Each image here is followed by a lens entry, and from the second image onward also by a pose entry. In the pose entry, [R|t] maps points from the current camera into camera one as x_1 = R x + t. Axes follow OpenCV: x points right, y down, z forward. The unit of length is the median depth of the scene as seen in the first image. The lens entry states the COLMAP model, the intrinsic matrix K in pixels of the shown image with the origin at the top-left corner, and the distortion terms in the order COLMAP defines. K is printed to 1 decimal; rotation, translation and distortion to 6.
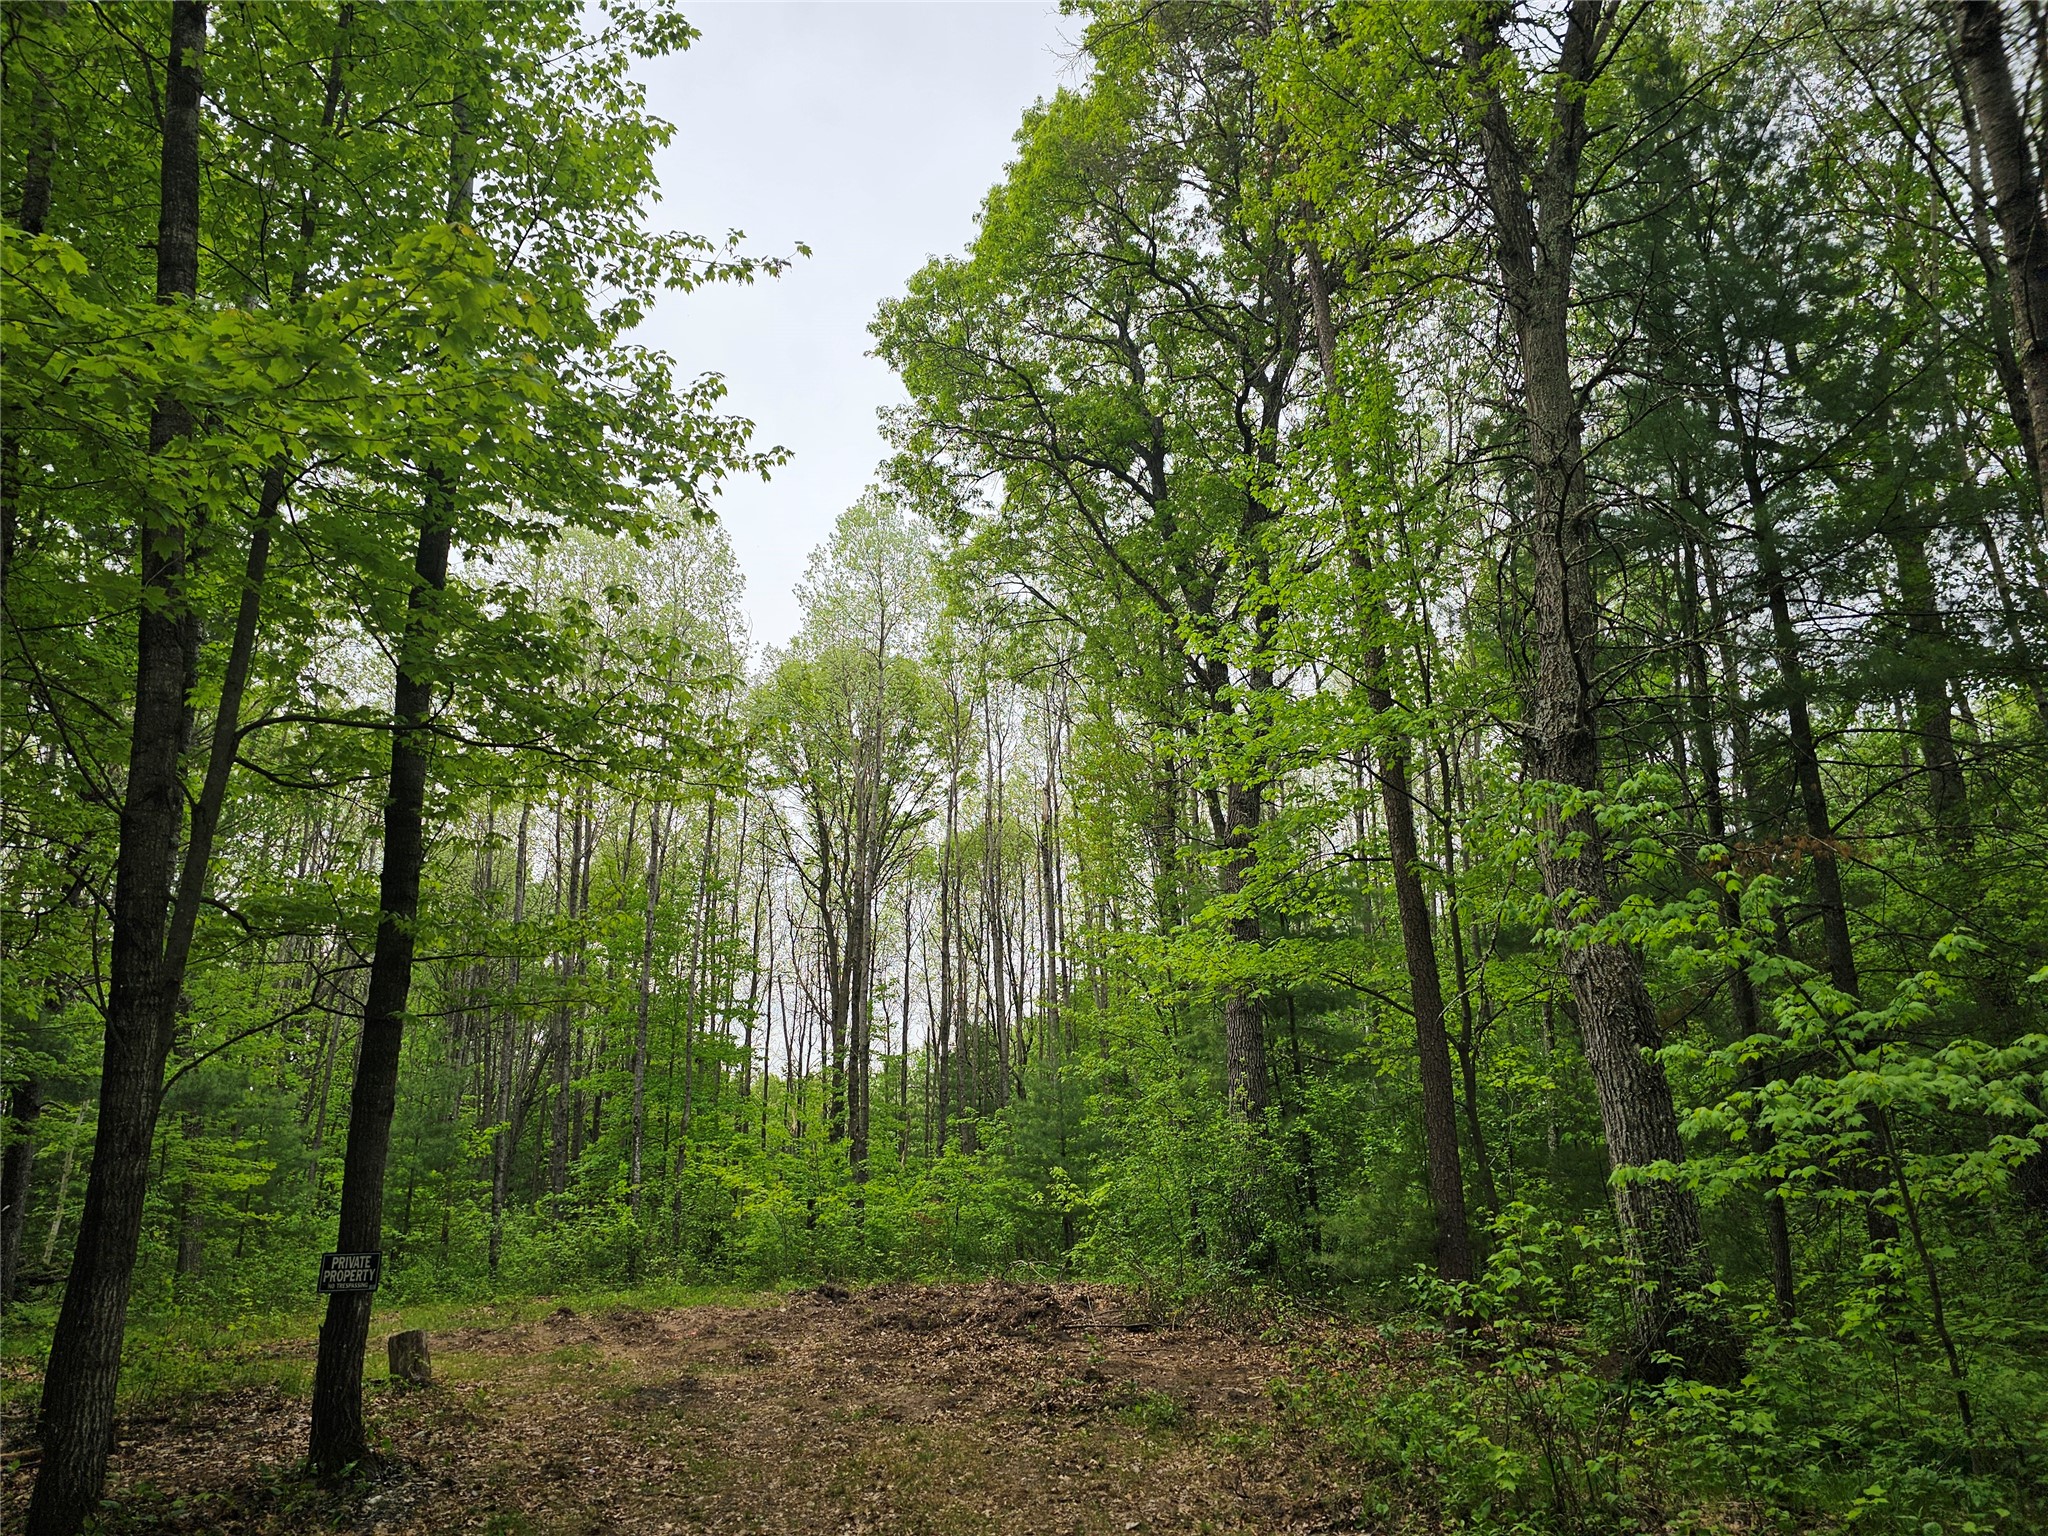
lens RADIAL K [[1462.3, 0, 1016.2], [0, 1462.3, 778.3], [0, 0, 1]] dist [0.117223, -0.078658]
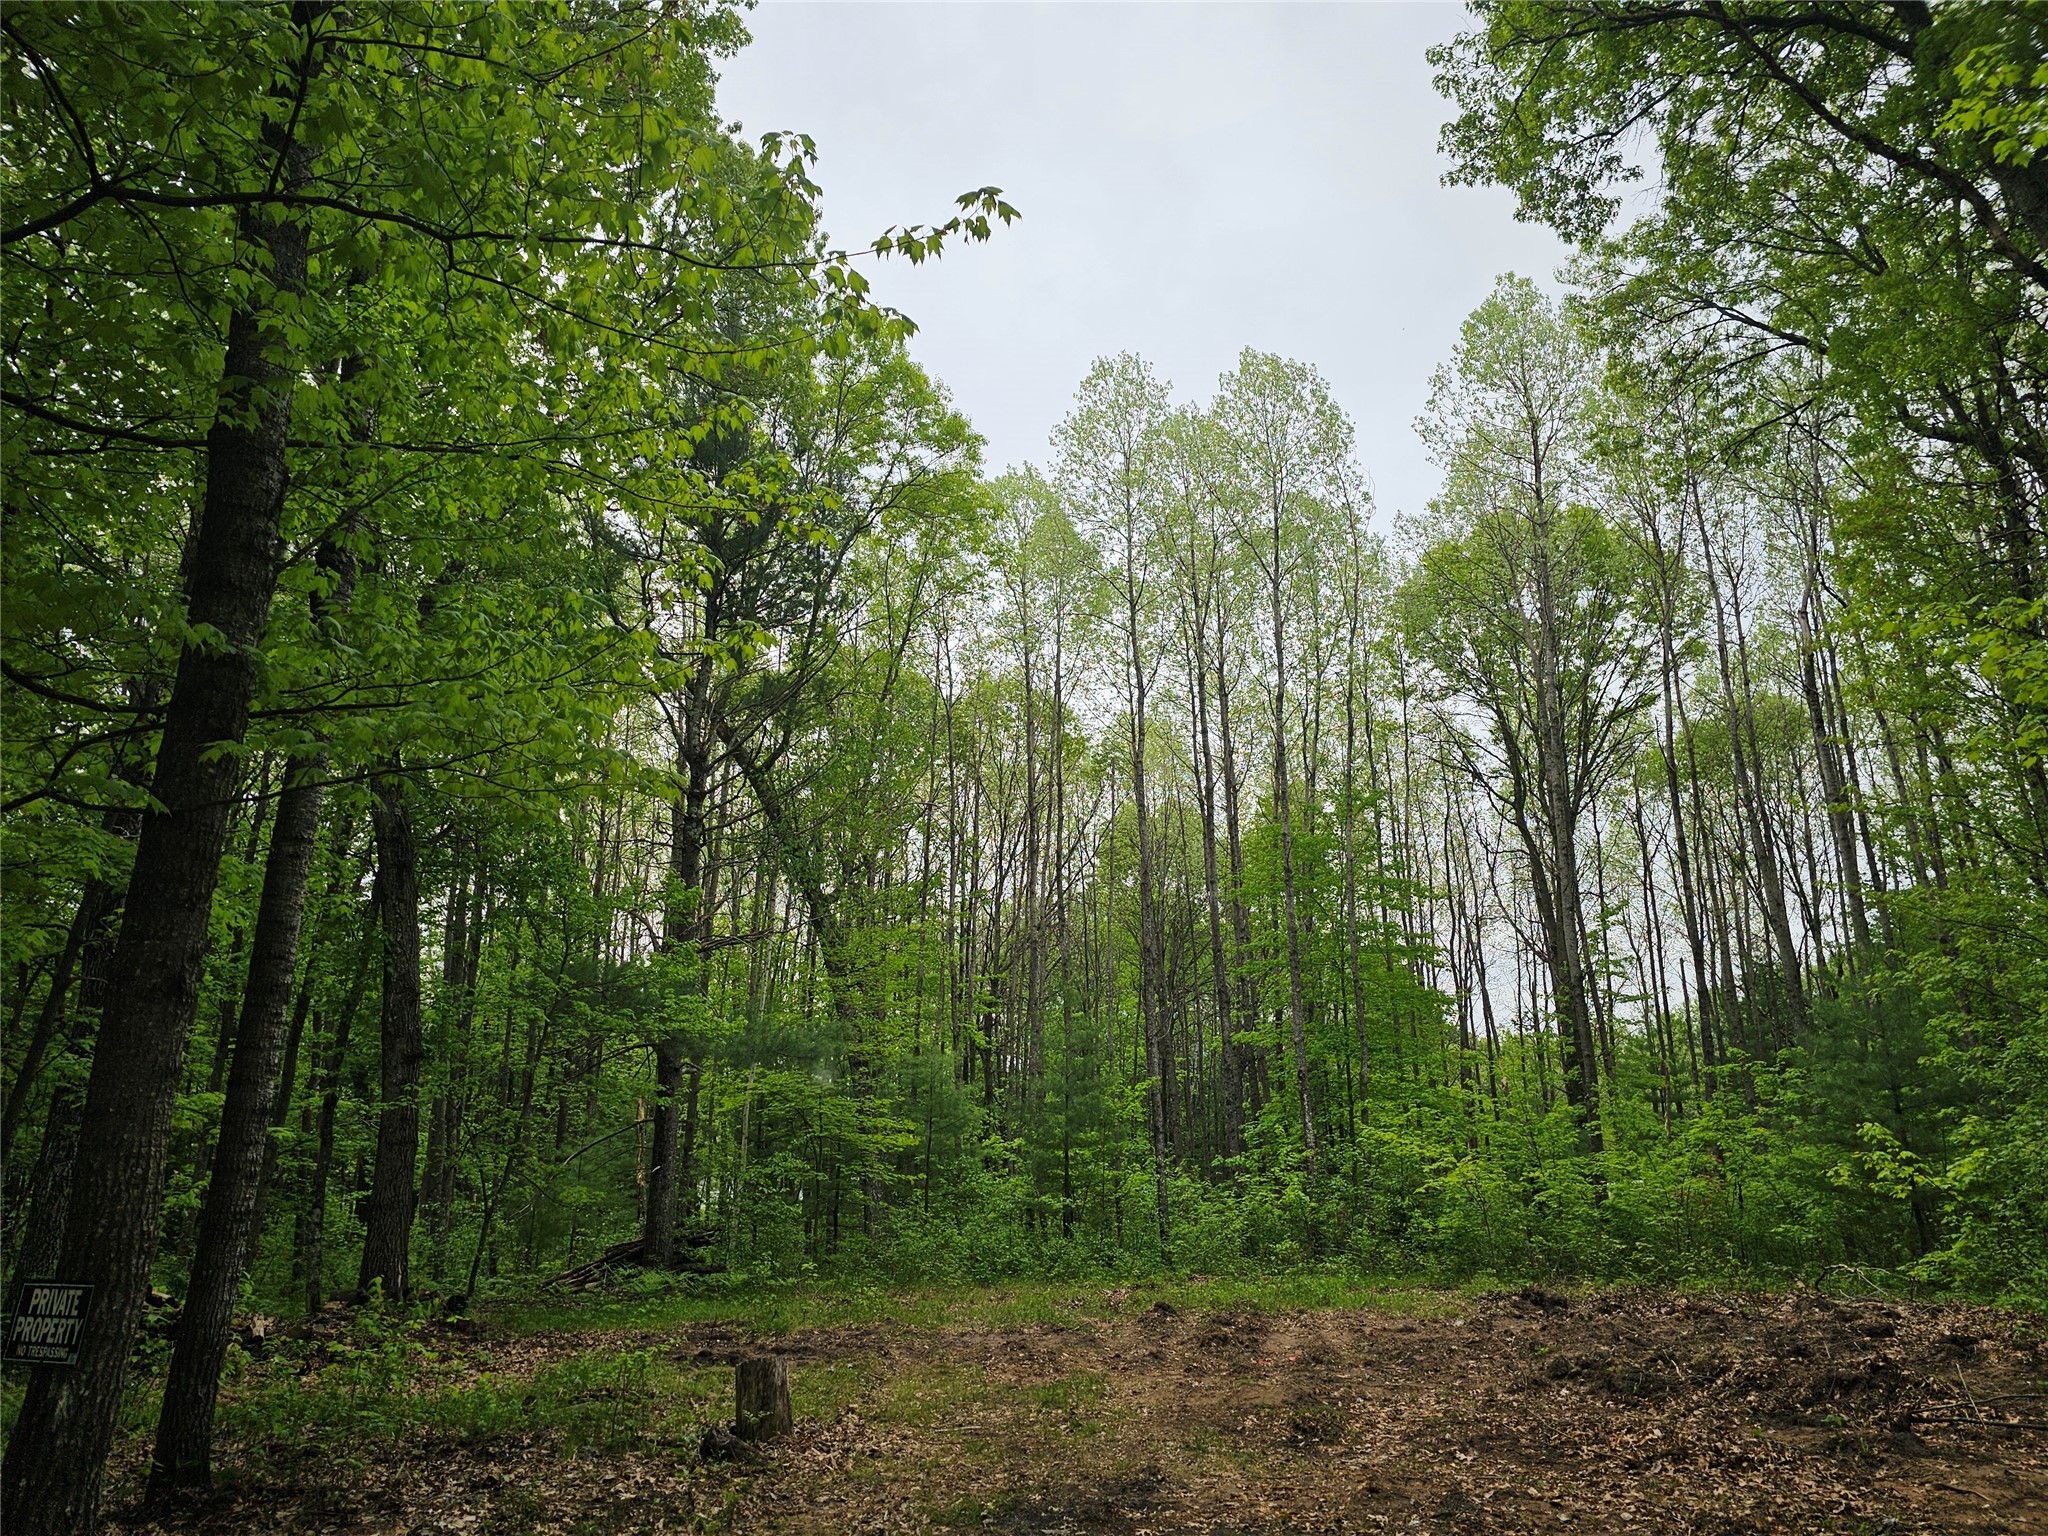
lens RADIAL K [[1462.3, 0, 1016.2], [0, 1462.3, 778.3], [0, 0, 1]] dist [0.117223, -0.078658]
pose [[0.878389, -0.125816, -0.461089, 0.014804], [0.135265, 0.990729, -0.012653, 0.053605], [0.458406, -0.051255, 0.887264, 0.190307]]
